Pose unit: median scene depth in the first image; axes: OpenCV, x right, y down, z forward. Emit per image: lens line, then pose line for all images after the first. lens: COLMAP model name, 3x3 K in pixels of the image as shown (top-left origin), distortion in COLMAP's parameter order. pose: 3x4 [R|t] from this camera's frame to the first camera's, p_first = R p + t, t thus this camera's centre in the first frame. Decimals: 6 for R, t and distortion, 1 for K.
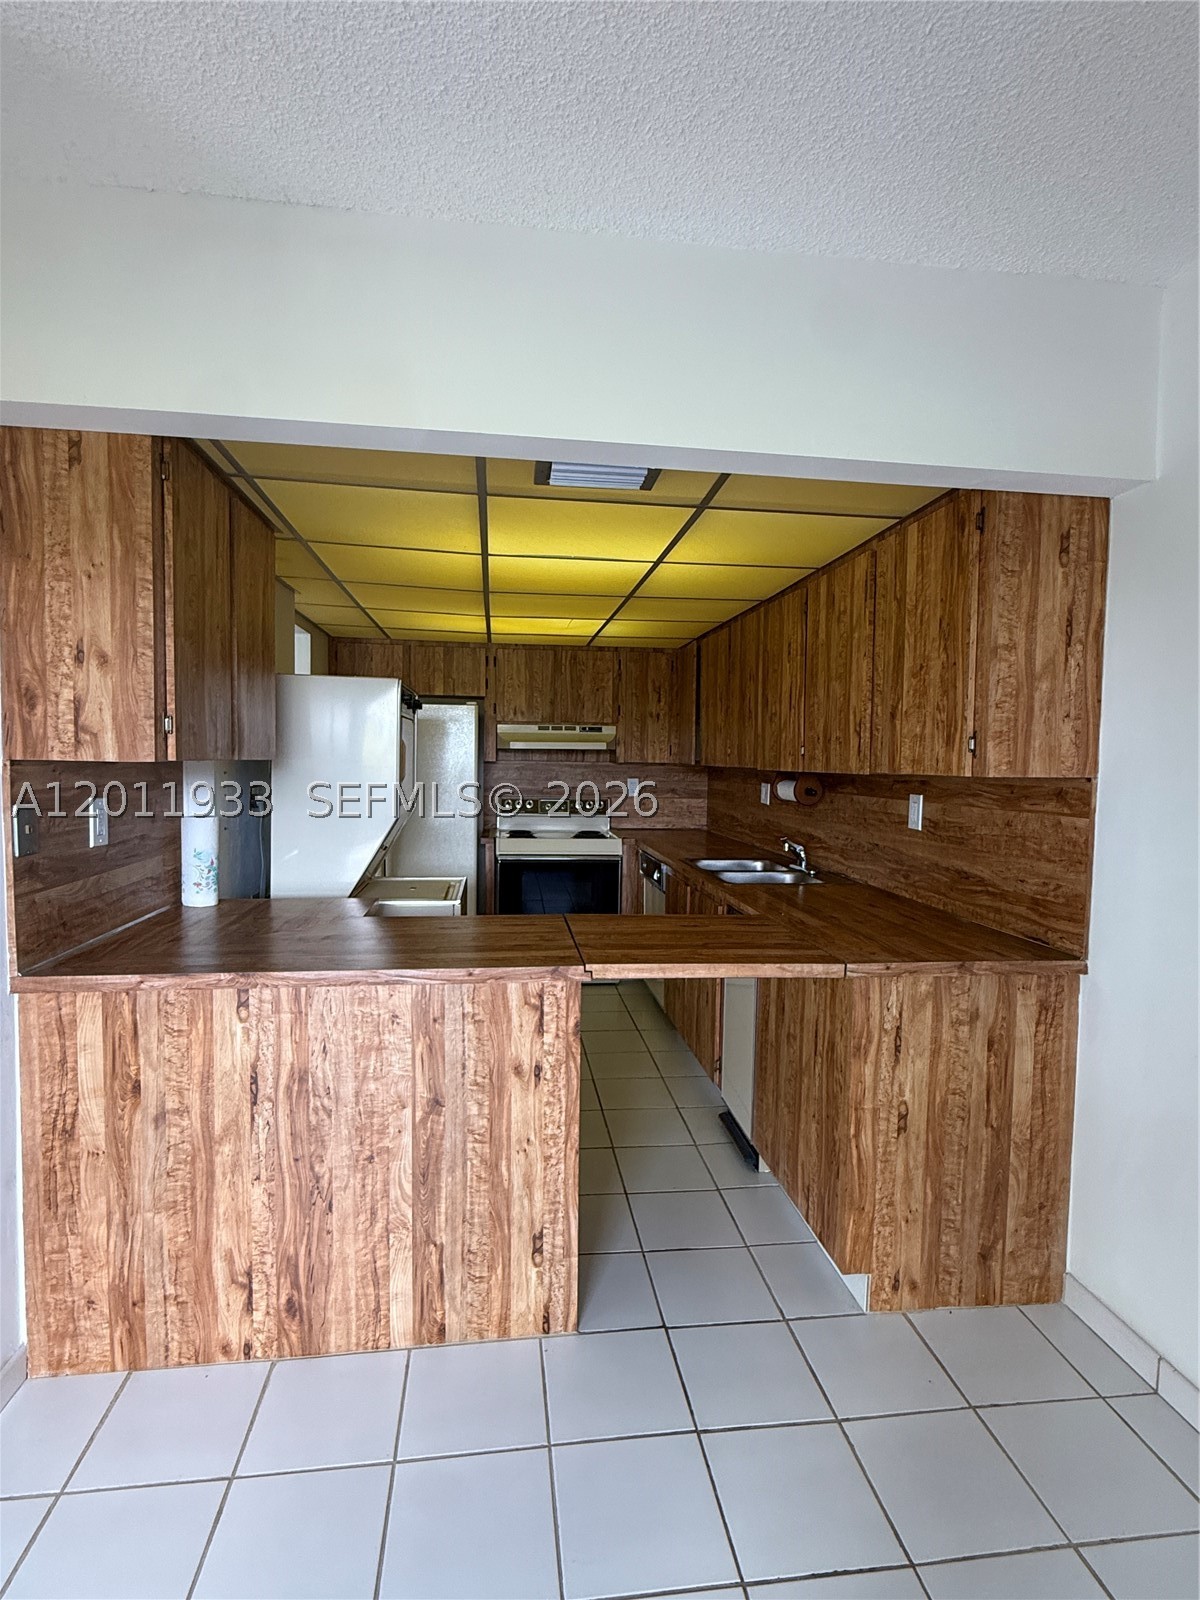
lens RADIAL K [[812.7, 0, 603.4], [0, 812.7, 798.1], [0, 0, 1]] dist [0.001552, 0.001664]
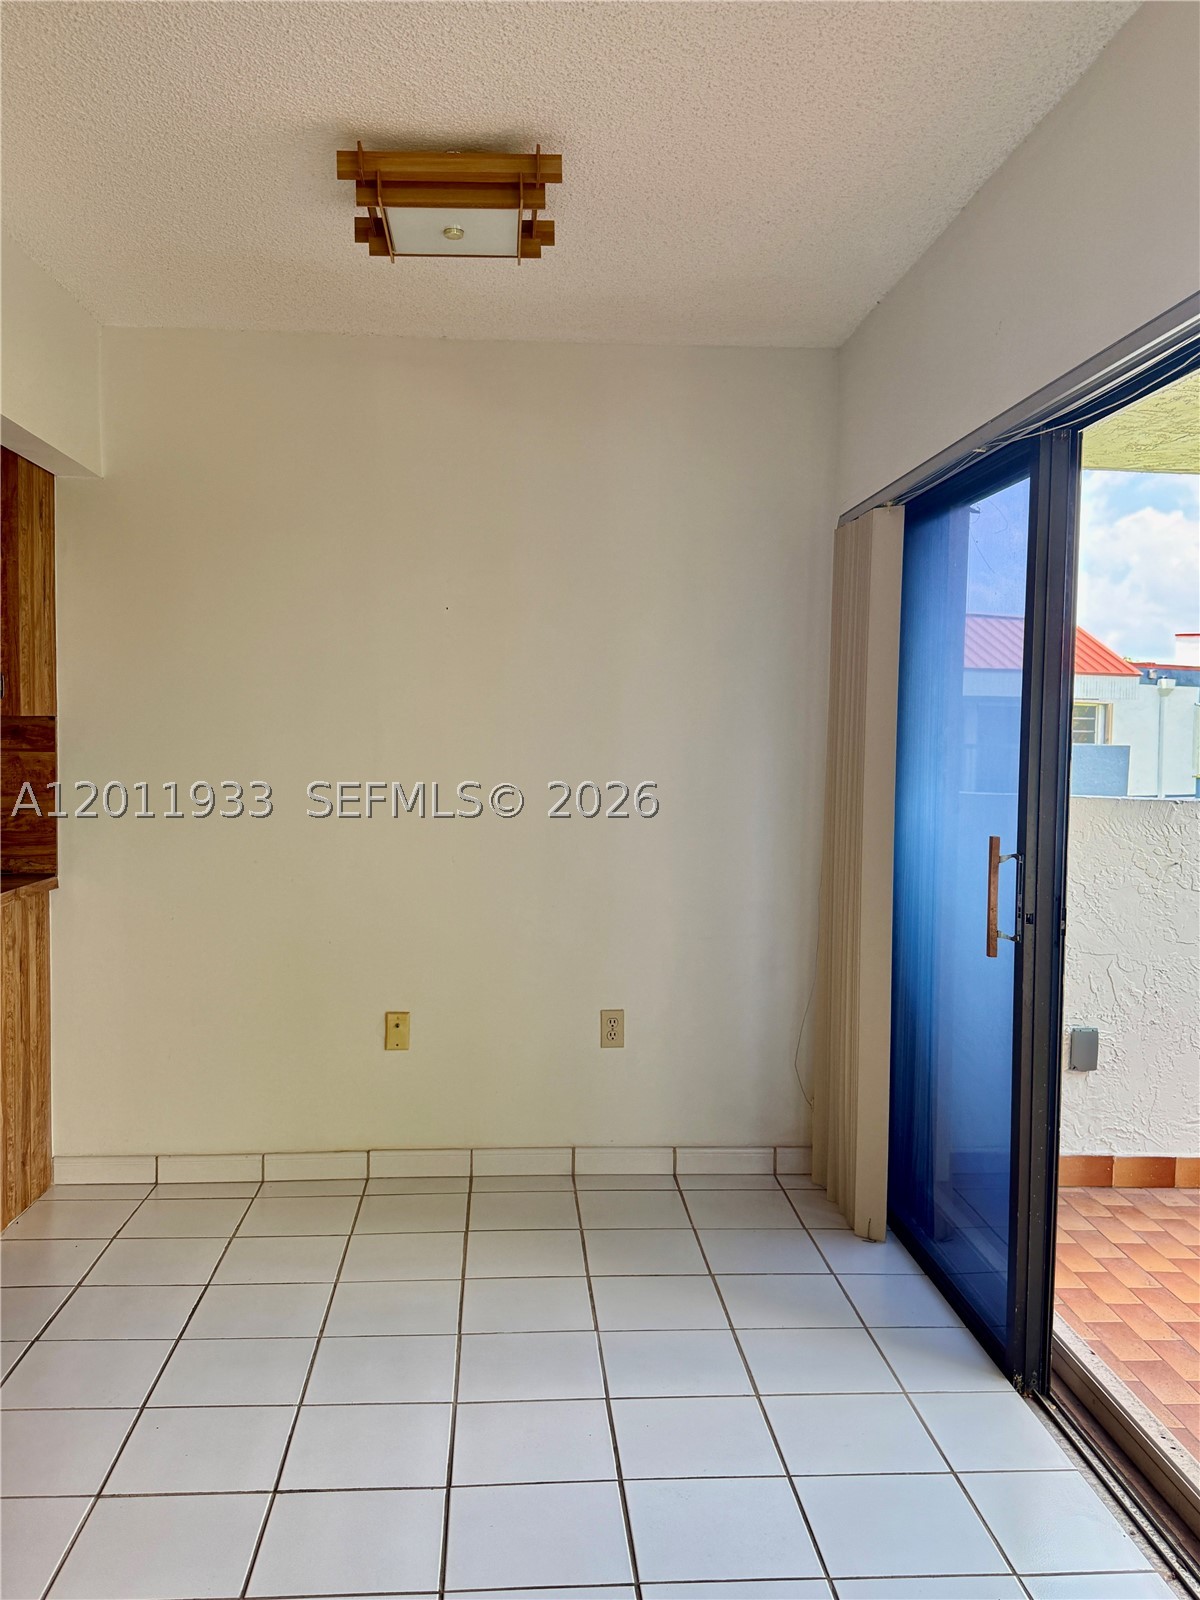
lens RADIAL K [[1353.9, 0, 597.4], [0, 1353.9, 799.5], [0, 0, 1]] dist [-0.000365, -0.000028]
pose [[0.063672, -0.066736, 0.995737, -1.292894], [0.039516, 0.997148, 0.064304, 0.000031], [-0.997188, 0.035253, 0.066128, 0.116678]]
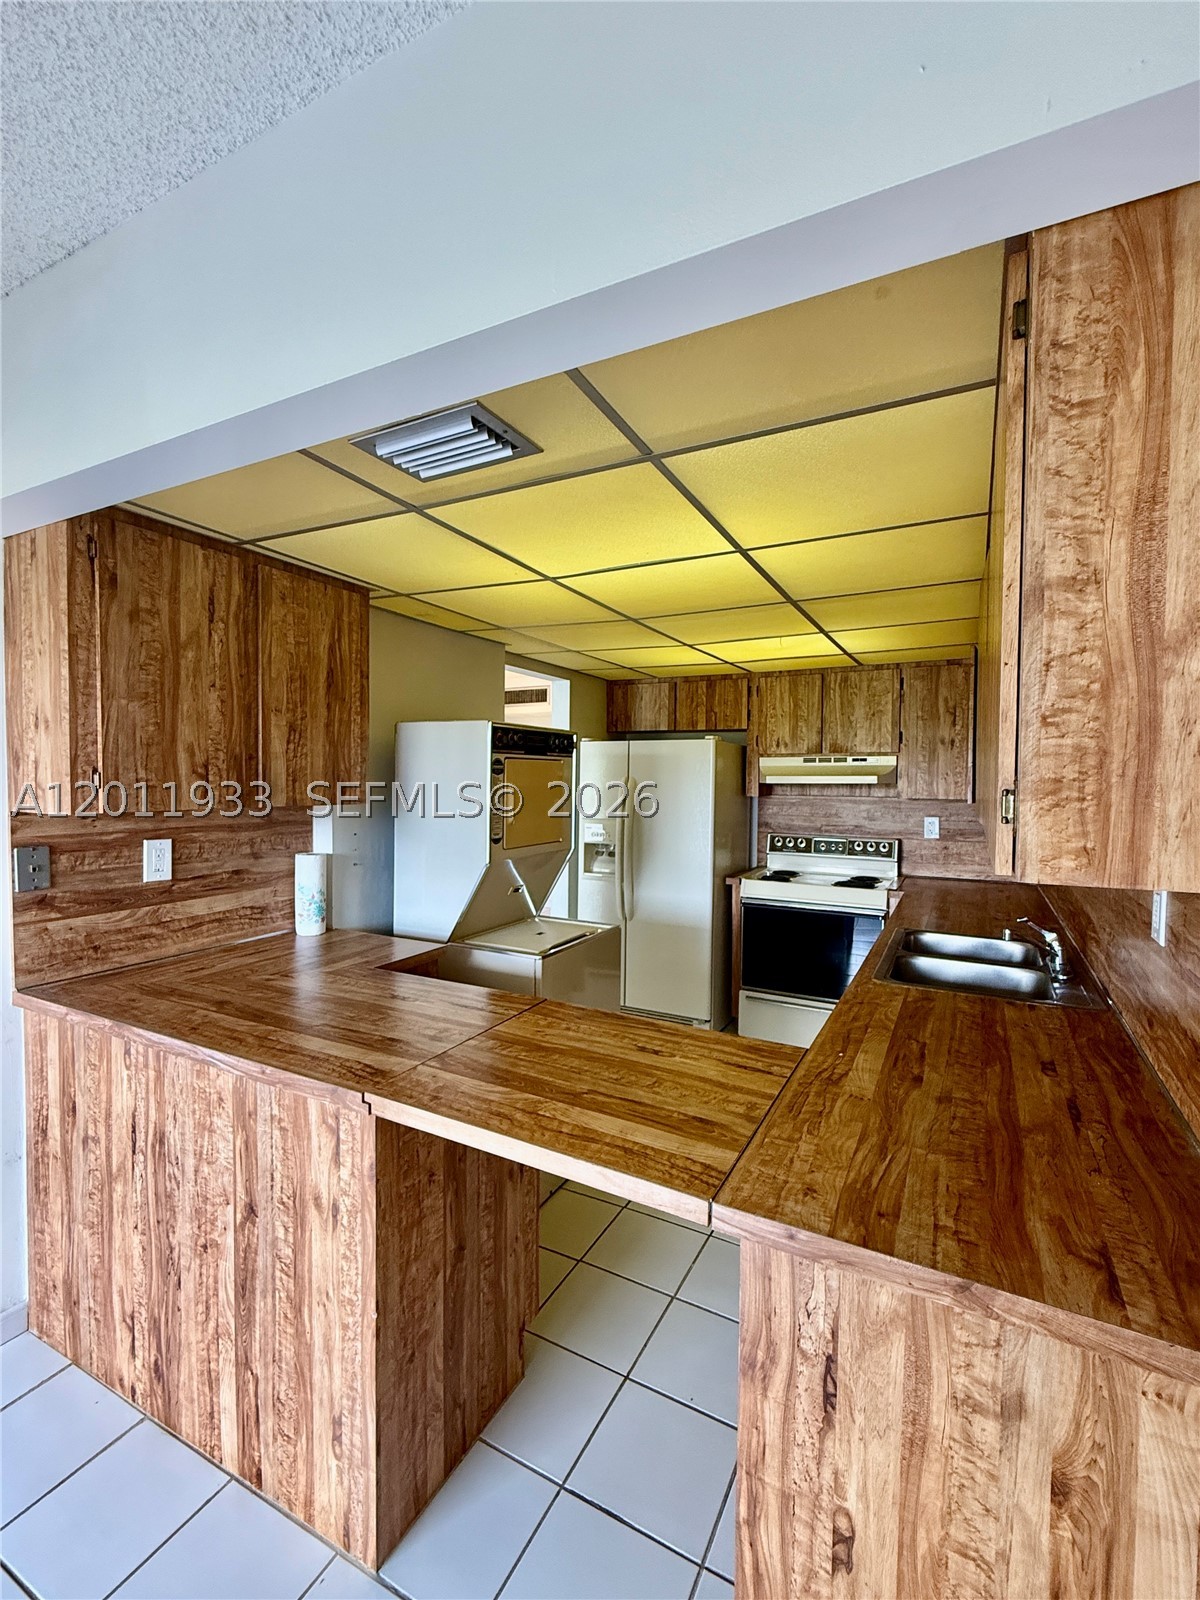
lens RADIAL K [[716.4, 0, 593.6], [0, 716.4, 799.2], [0, 0, 1]] dist [0.002409, -0.000788]
pose [[0.812975, 0.010127, -0.582211, 0.509458], [-0.025226, 0.999523, -0.017840, -0.058203], [0.581753, 0.029190, 0.812842, 0.545777]]
